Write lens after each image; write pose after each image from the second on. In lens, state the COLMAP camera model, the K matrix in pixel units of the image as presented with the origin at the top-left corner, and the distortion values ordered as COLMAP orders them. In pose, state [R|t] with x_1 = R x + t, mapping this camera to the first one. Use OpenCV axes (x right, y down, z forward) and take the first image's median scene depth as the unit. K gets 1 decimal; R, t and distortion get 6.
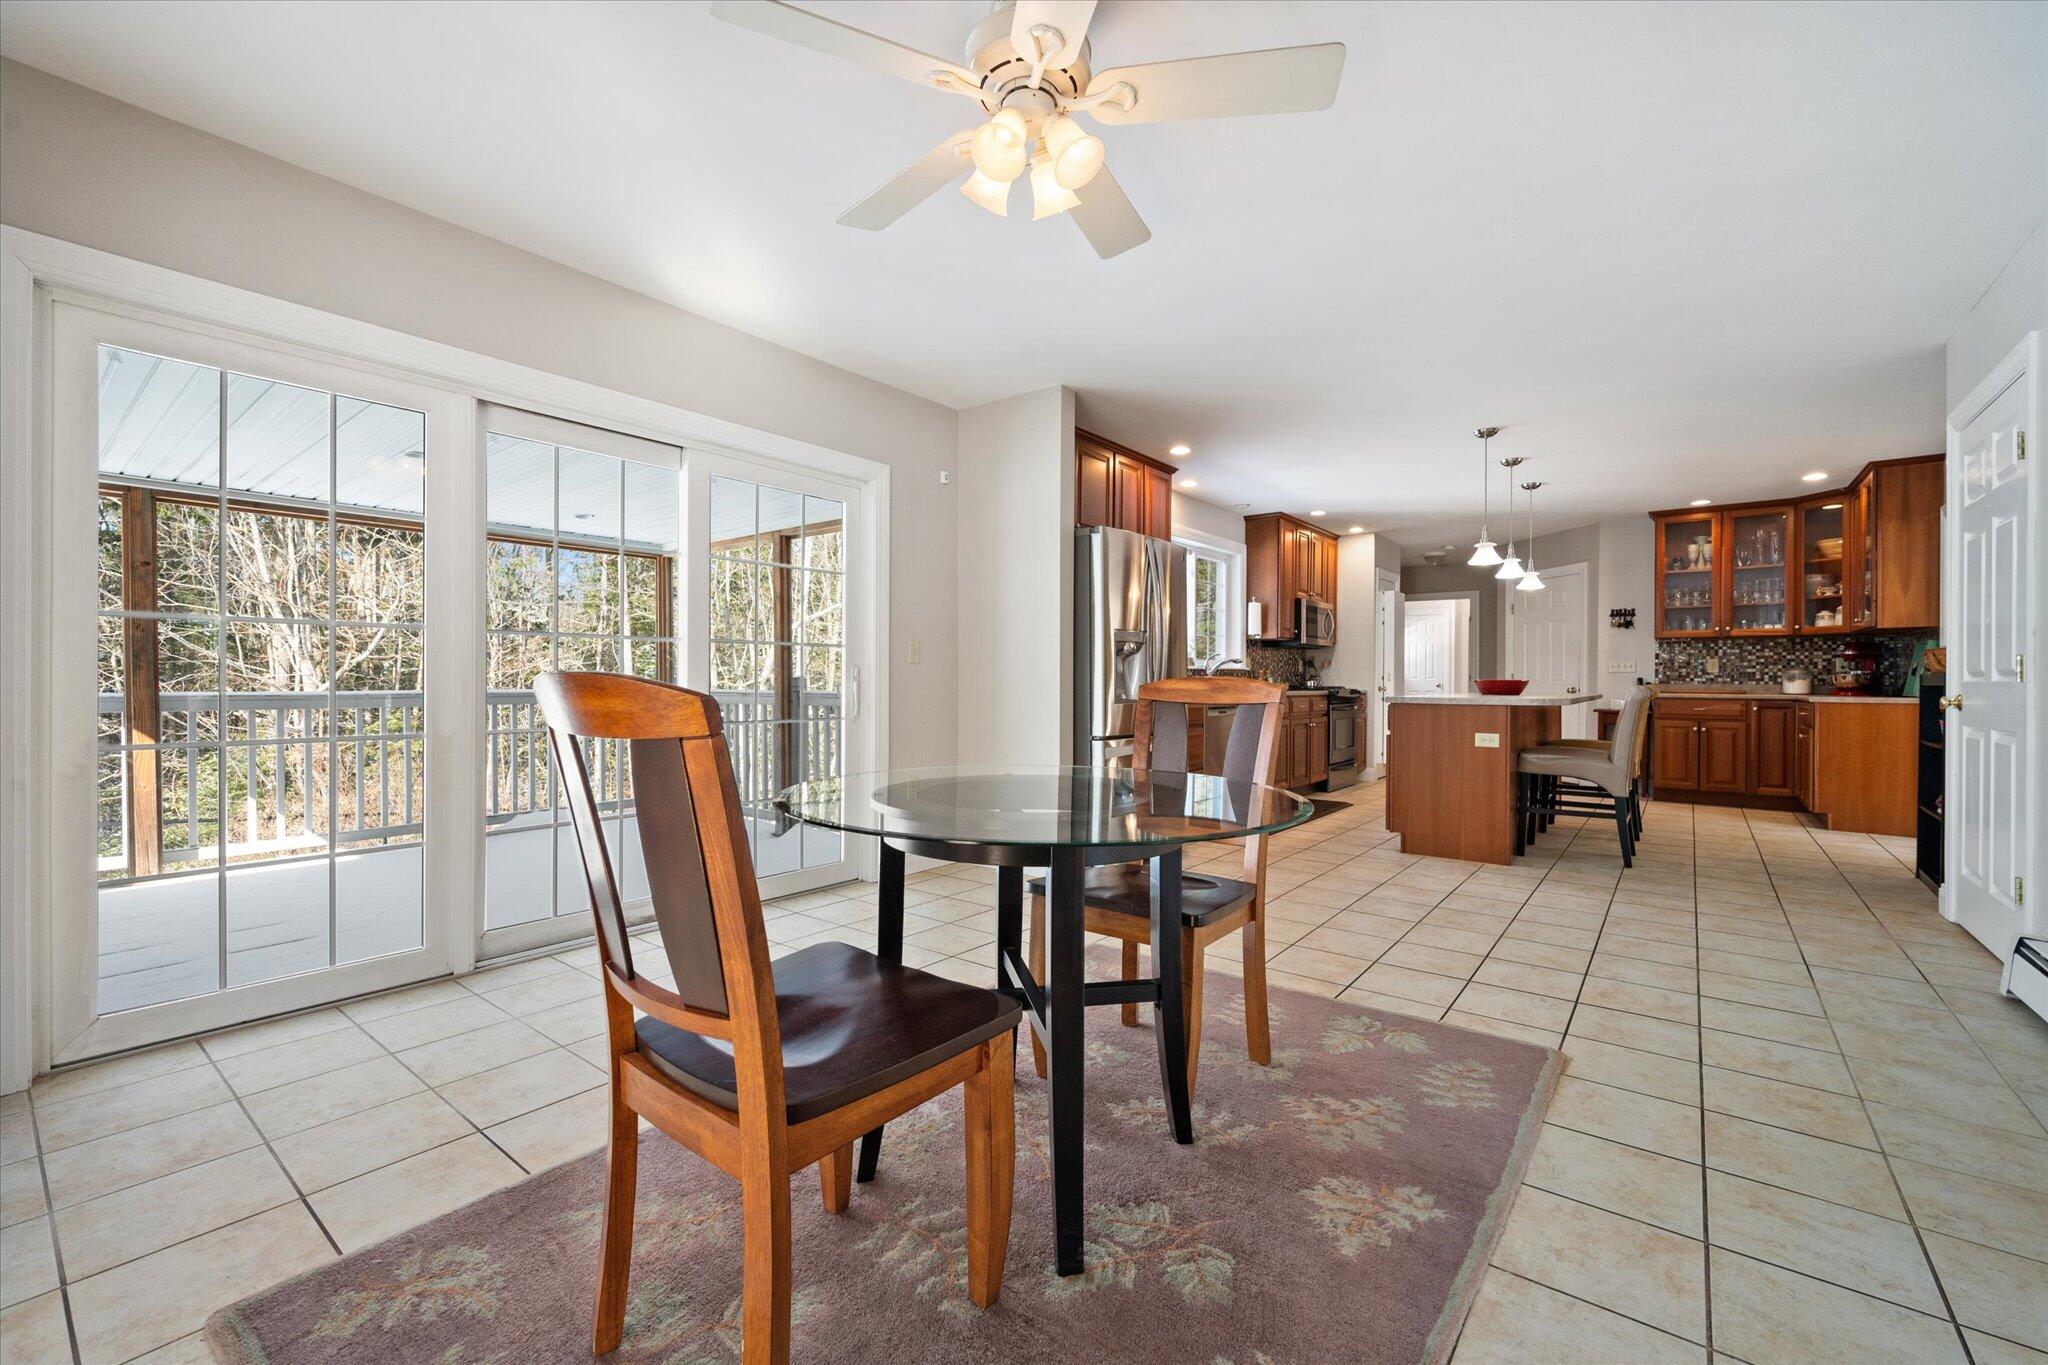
lens RADIAL K [[836.0, 0, 1029.9], [0, 836.0, 681.9], [0, 0, 1]] dist [-0.003671, -0.000430]
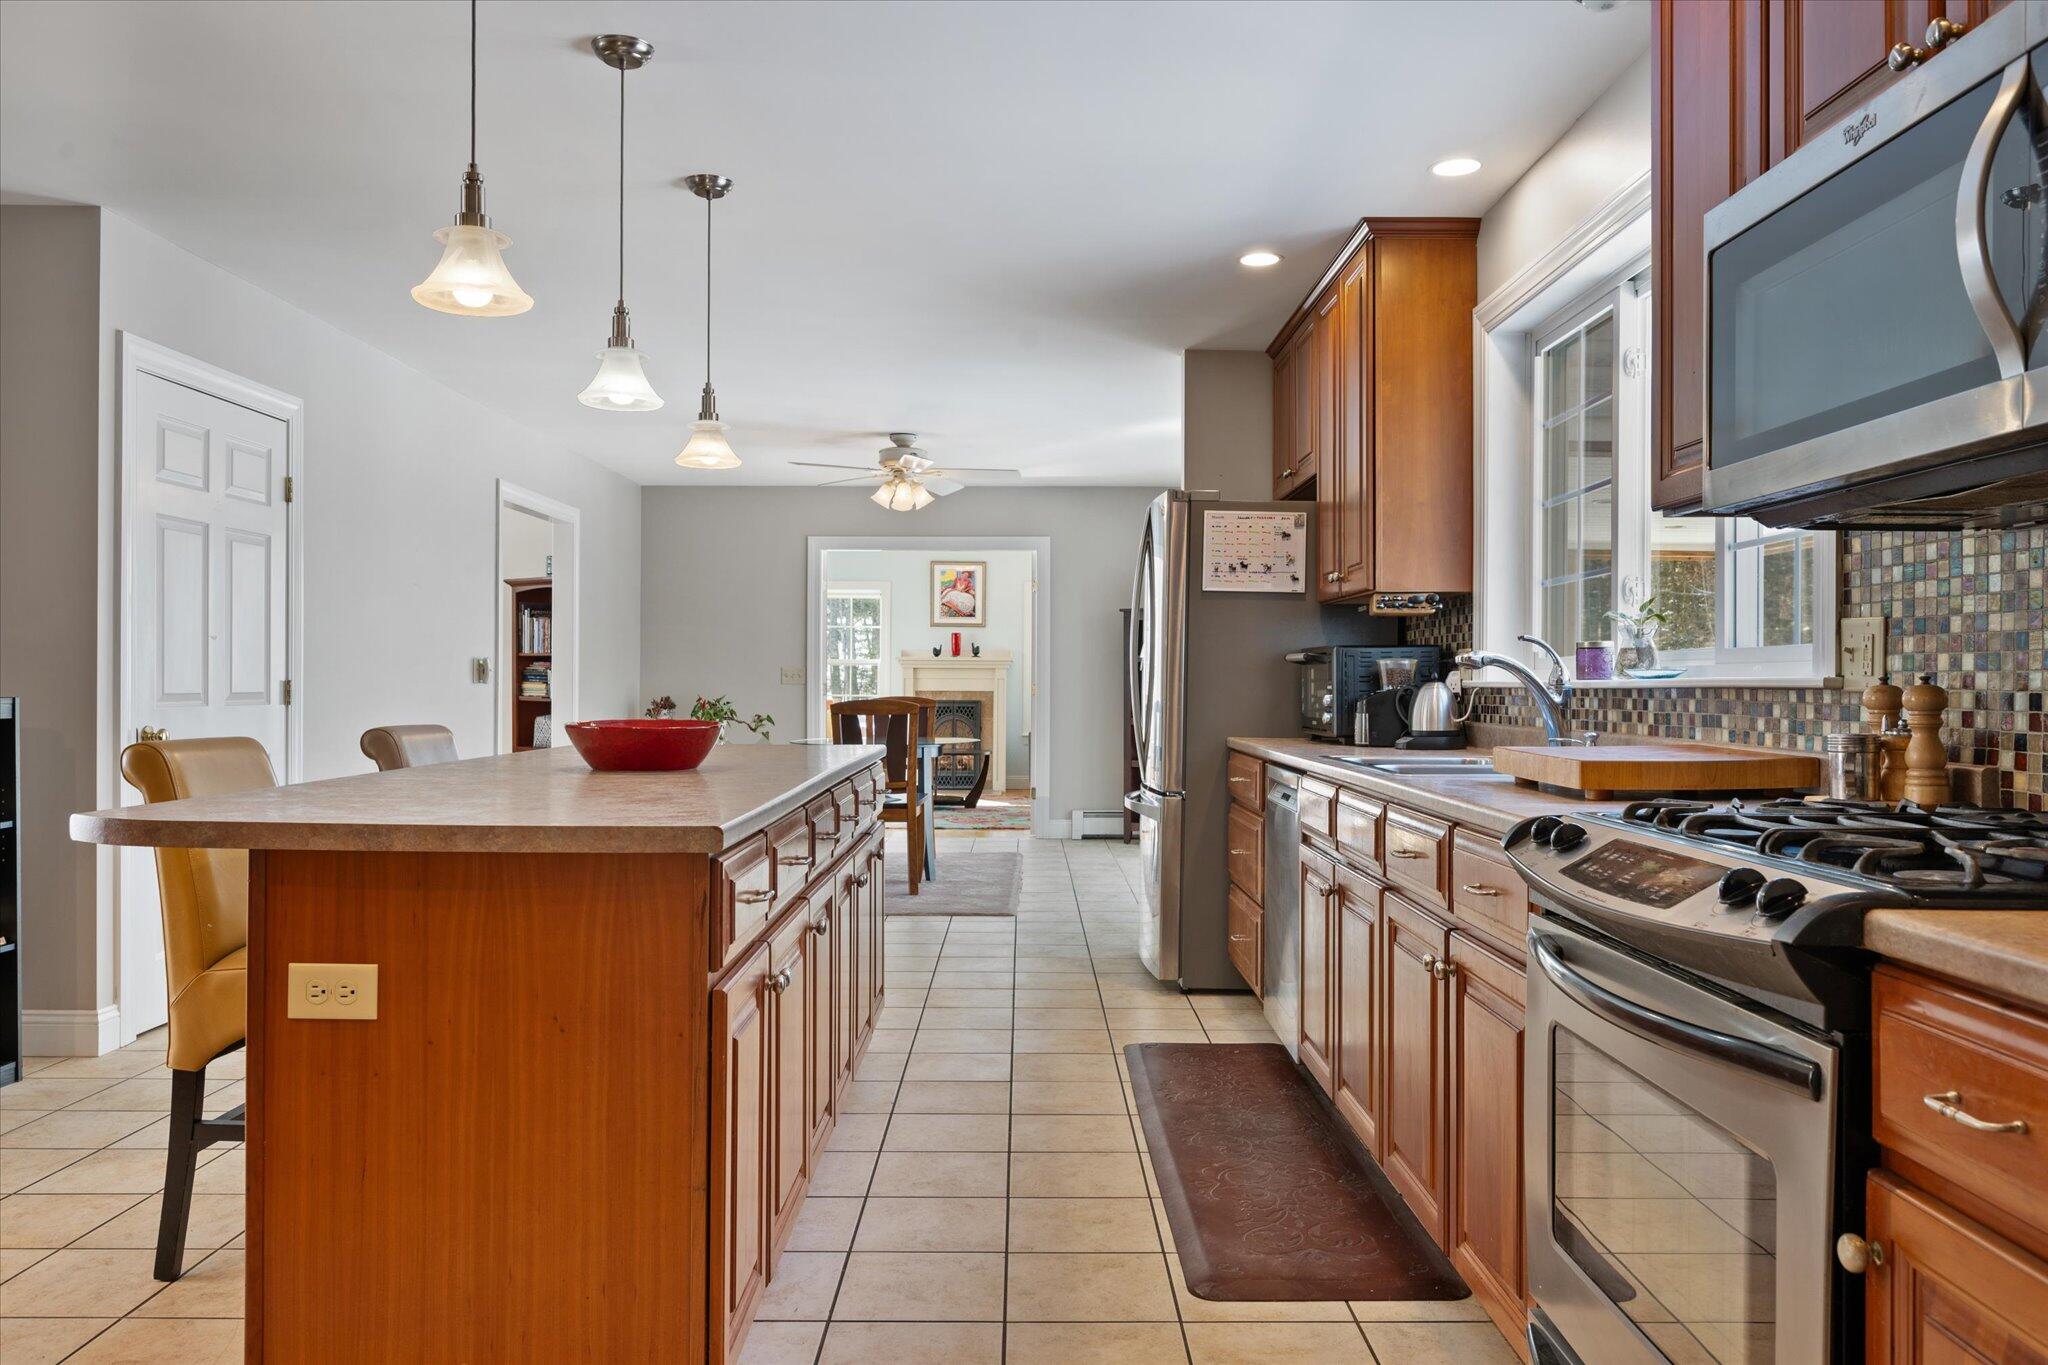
lens RADIAL K [[1469.5, 0, 1022.2], [0, 1469.5, 684.6], [0, 0, 1]] dist [0.002408, 0.000941]
pose [[-0.784900, -0.005933, -0.619594, 0.654348], [-0.008579, 0.999962, 0.001293, -0.015274], [0.619563, 0.006330, -0.784921, 1.252874]]
